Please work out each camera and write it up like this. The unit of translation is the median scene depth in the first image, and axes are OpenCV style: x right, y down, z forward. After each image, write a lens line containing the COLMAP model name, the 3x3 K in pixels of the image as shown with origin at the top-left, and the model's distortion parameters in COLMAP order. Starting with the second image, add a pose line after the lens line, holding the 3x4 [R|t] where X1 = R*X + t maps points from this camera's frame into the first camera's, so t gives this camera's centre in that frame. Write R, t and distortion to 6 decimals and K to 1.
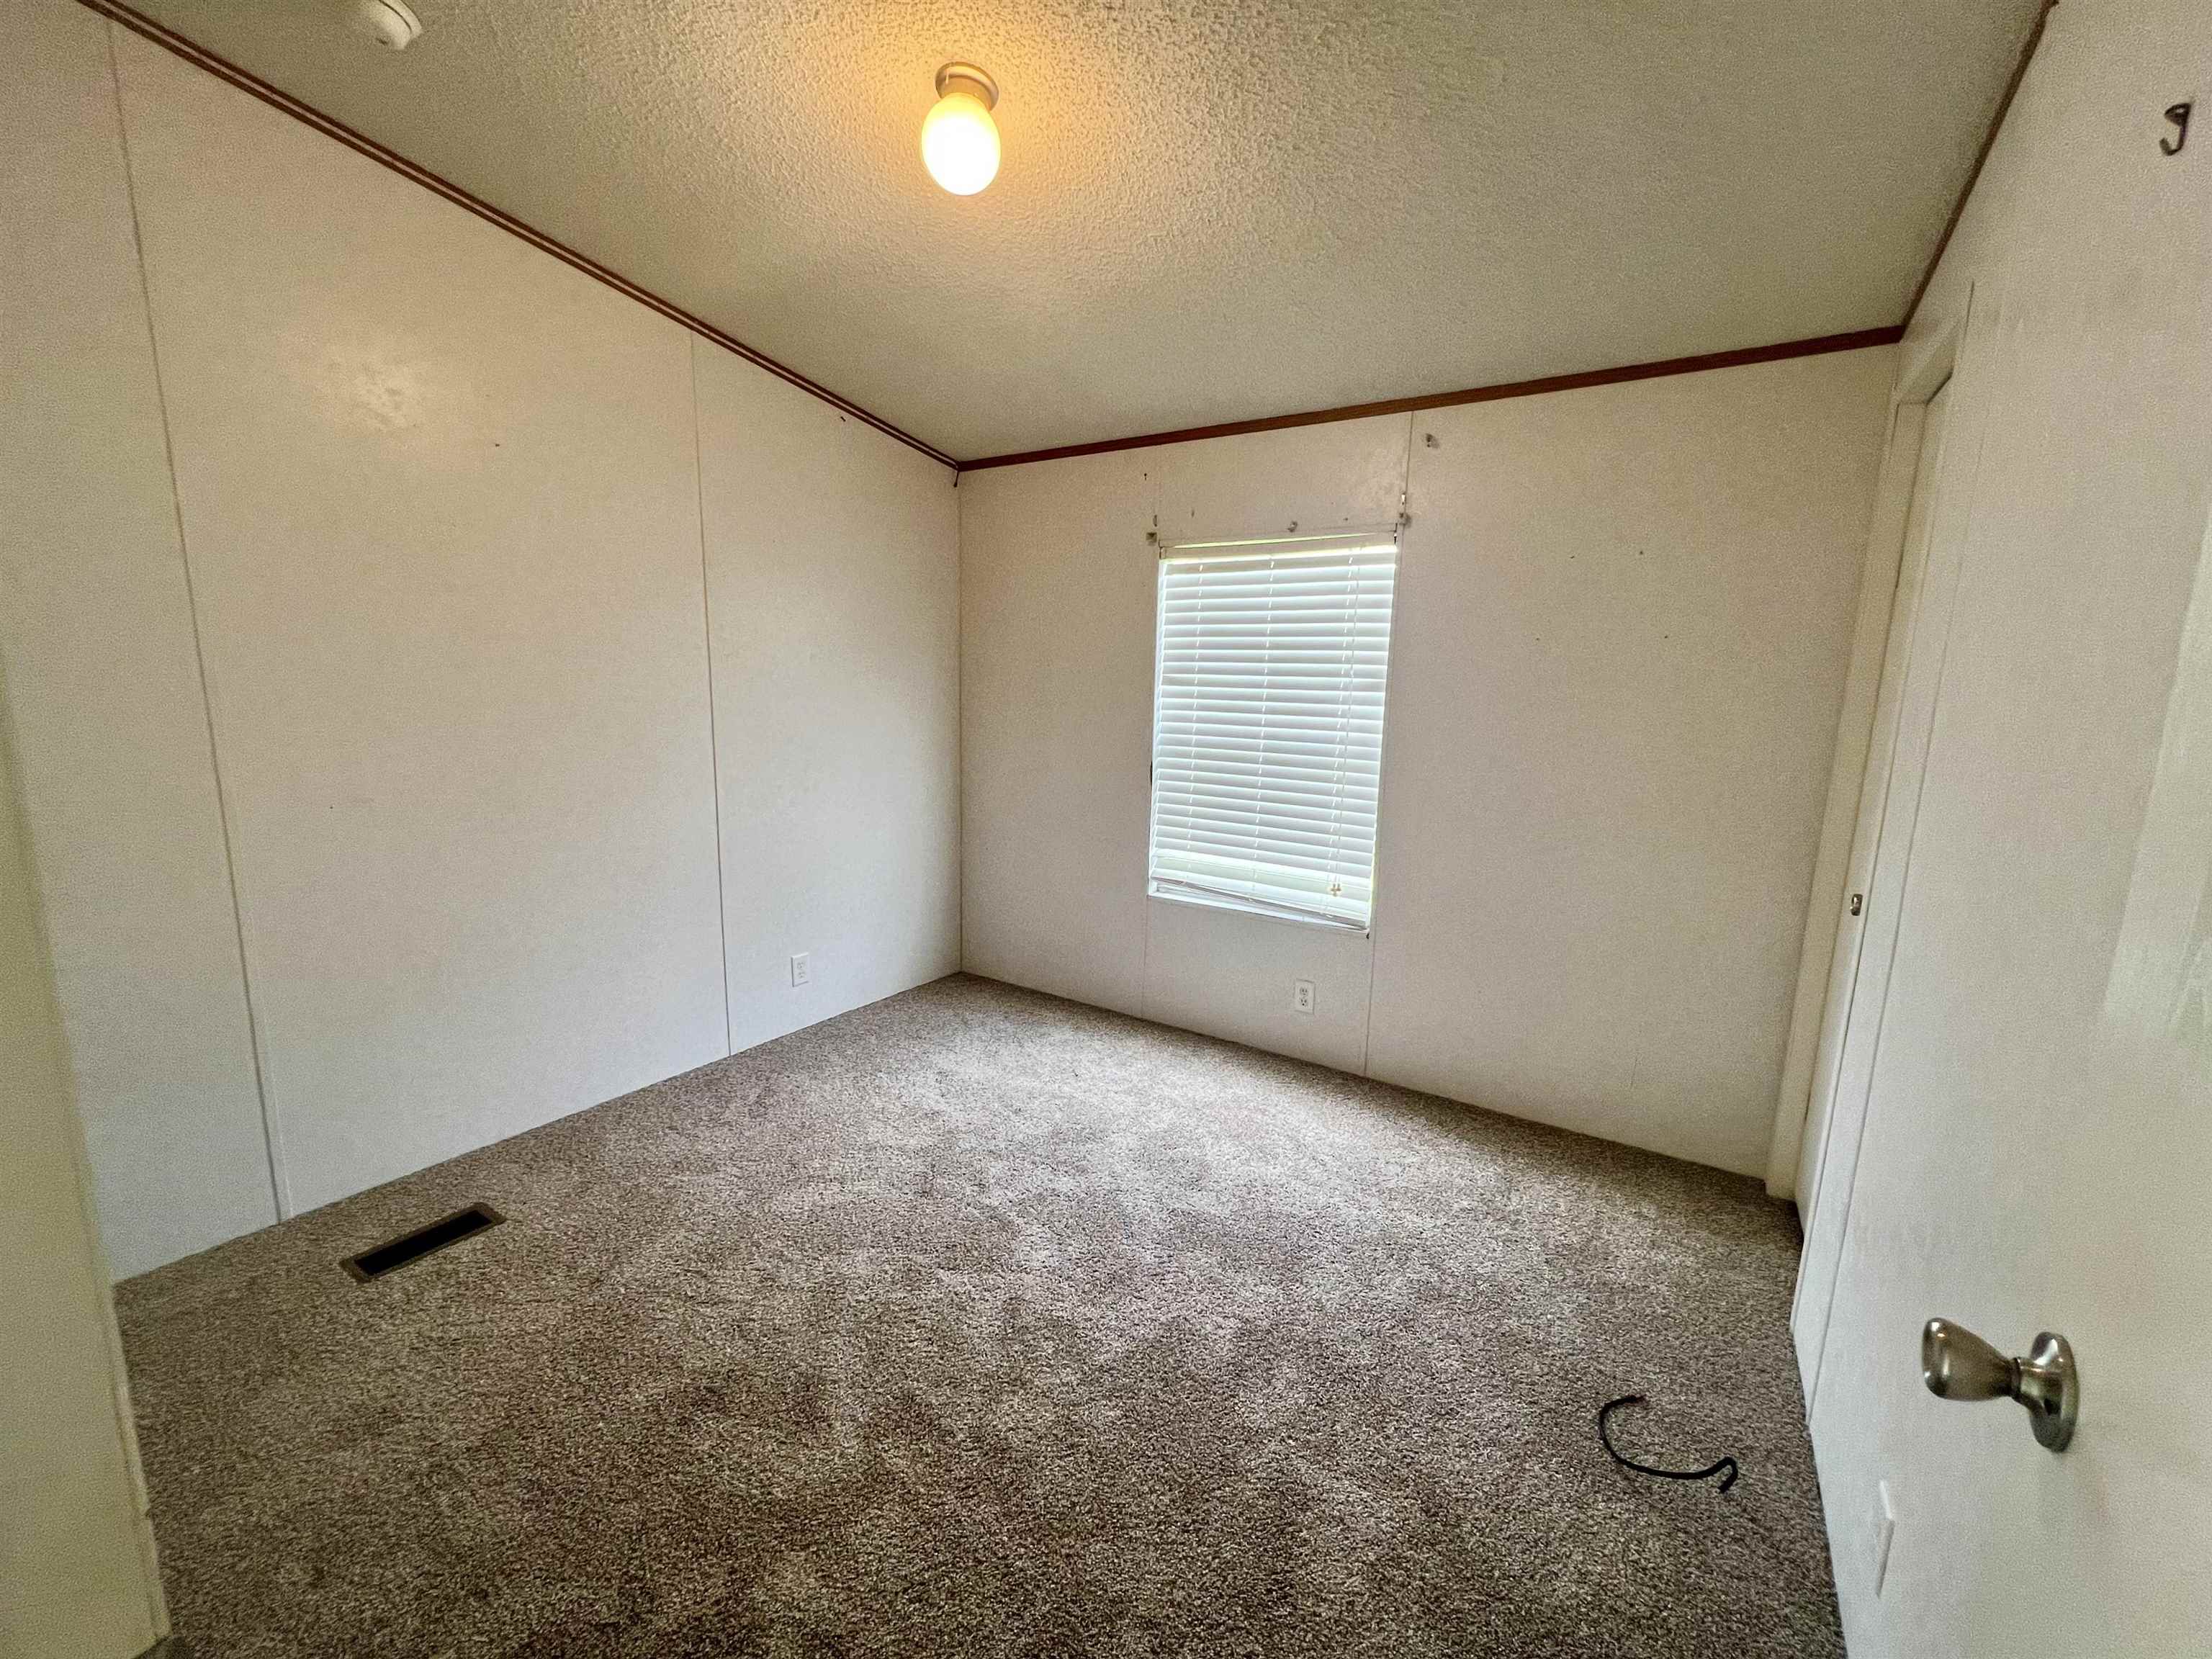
lens RADIAL K [[888.2, 0, 1106.0], [0, 888.2, 829.5], [0, 0, 1]] dist [-0.001357, 0.000705]
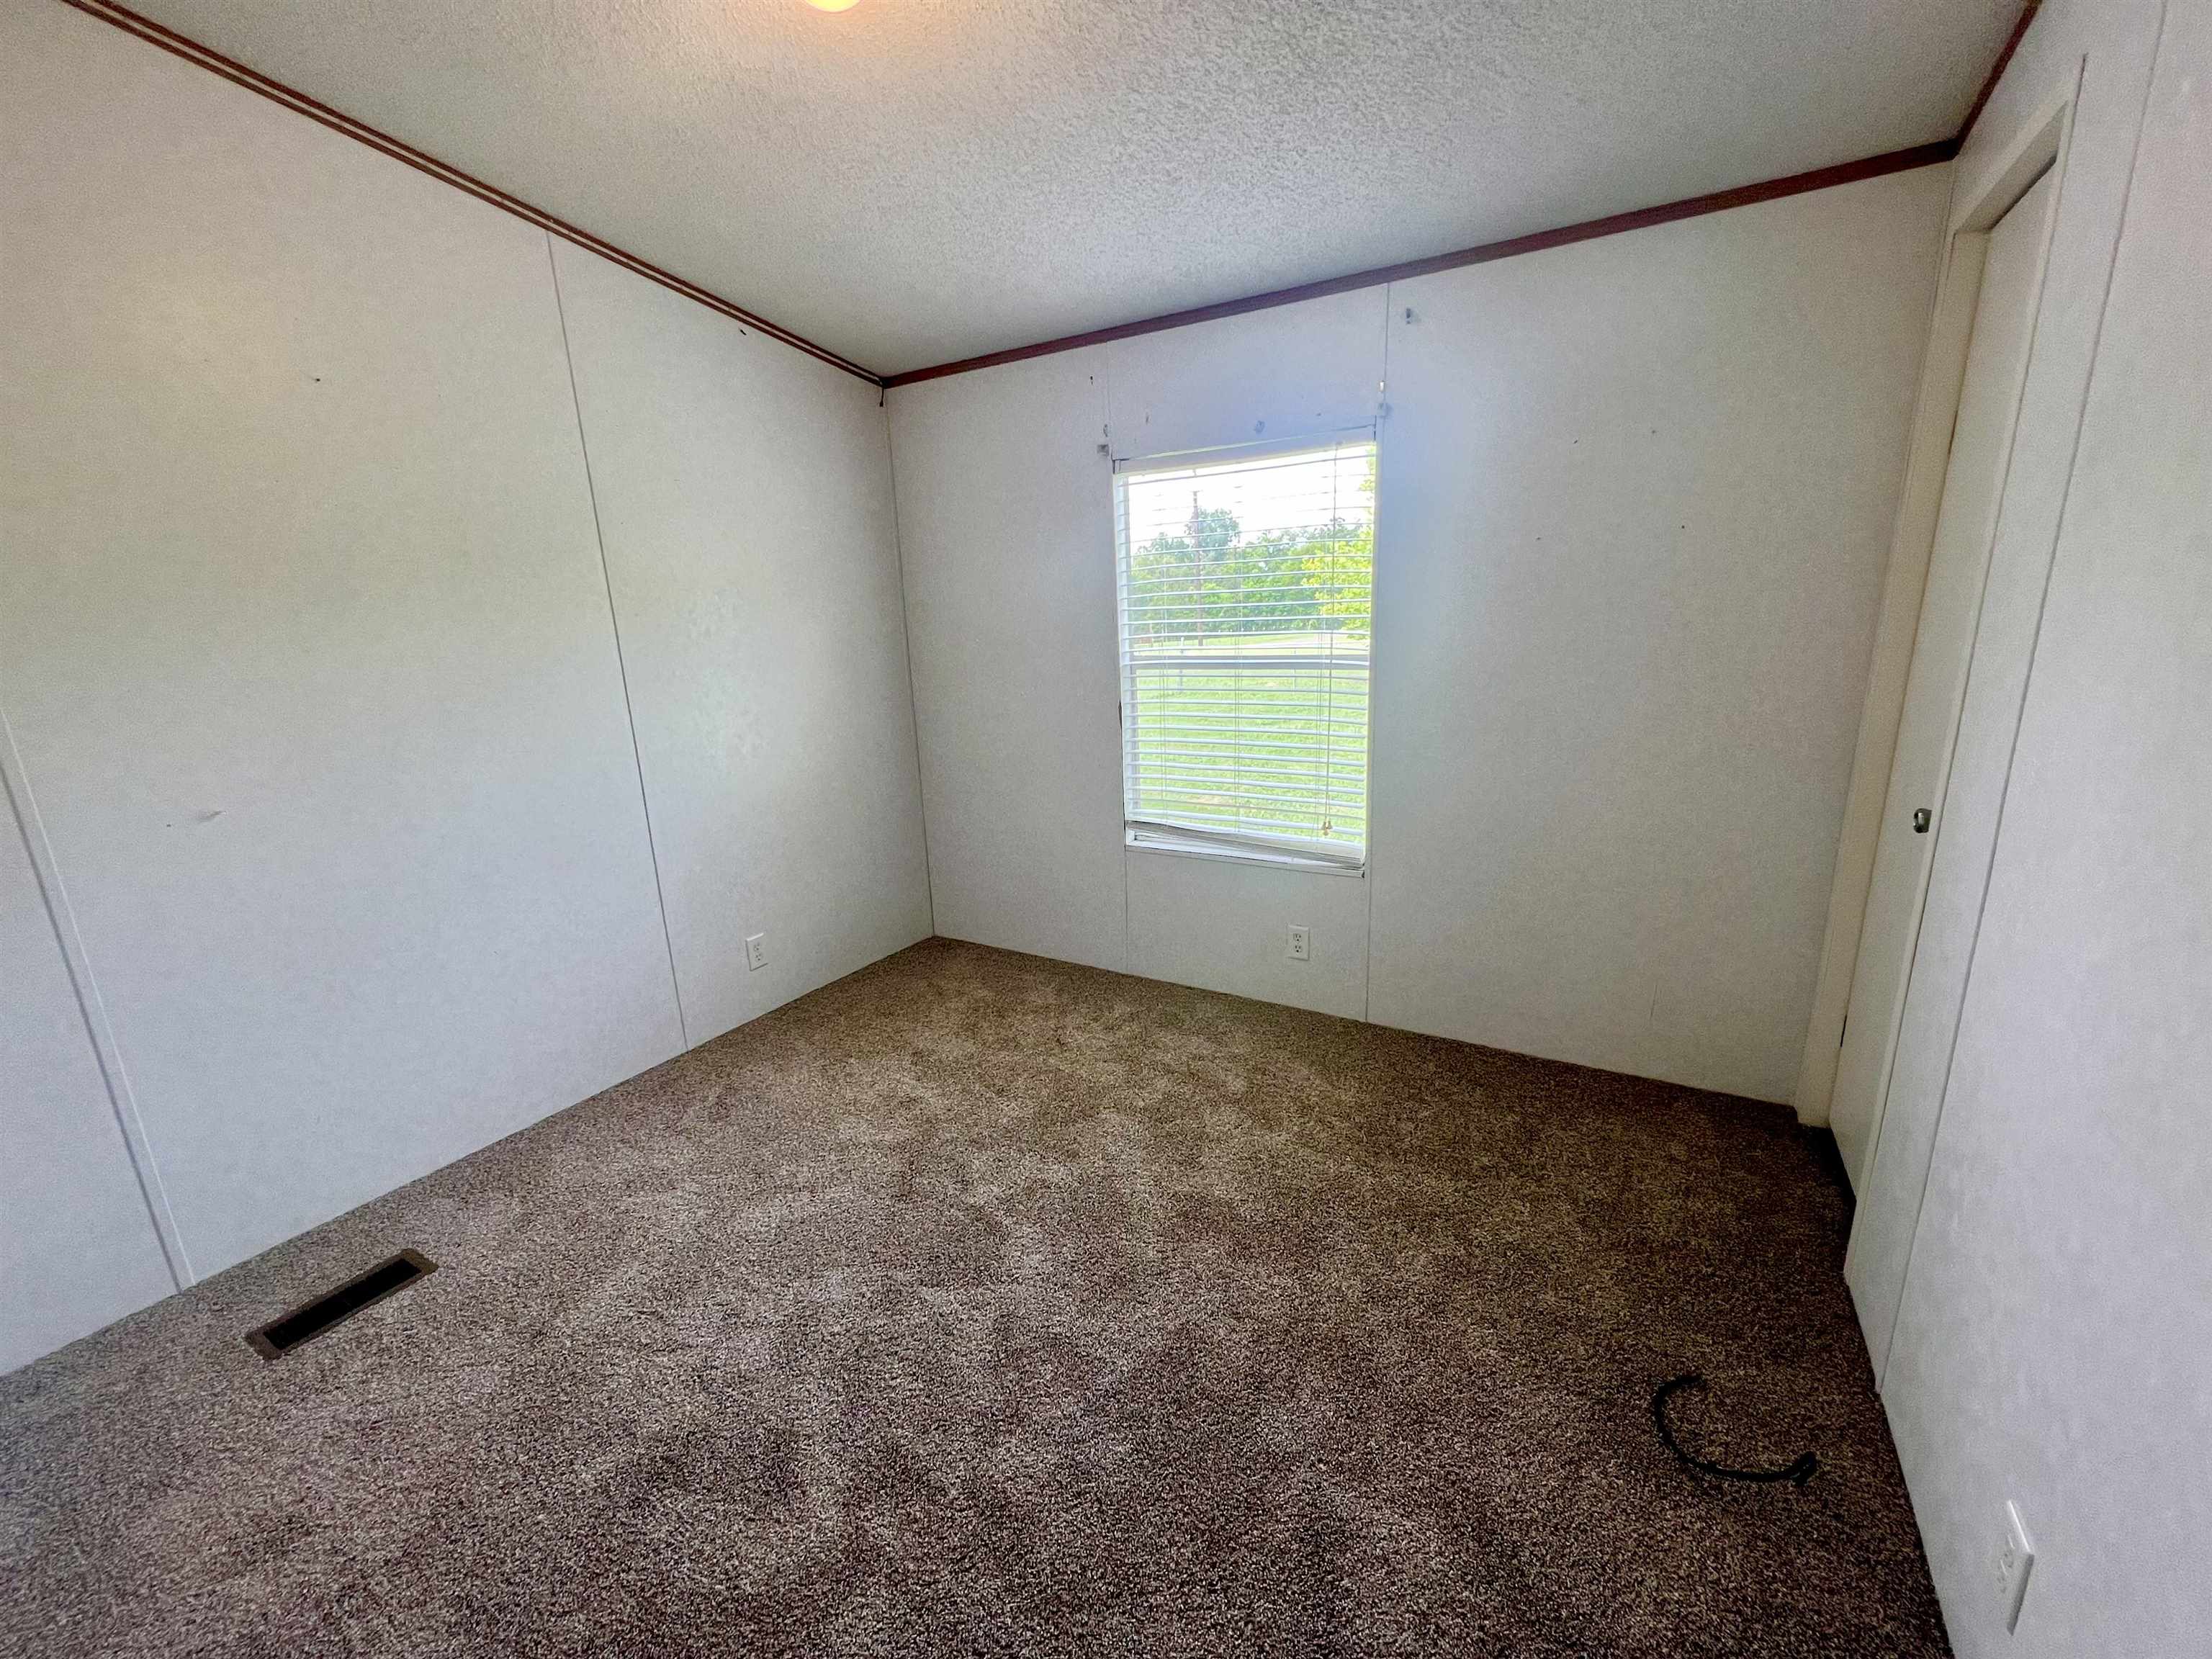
lens RADIAL K [[888.2, 0, 1106.0], [0, 888.2, 829.5], [0, 0, 1]] dist [-0.001357, 0.000705]
pose [[0.997298, -0.069865, 0.022702, 0.013609], [0.067926, 0.994699, 0.077202, -0.031242], [-0.027976, -0.075451, 0.996757, 0.143214]]
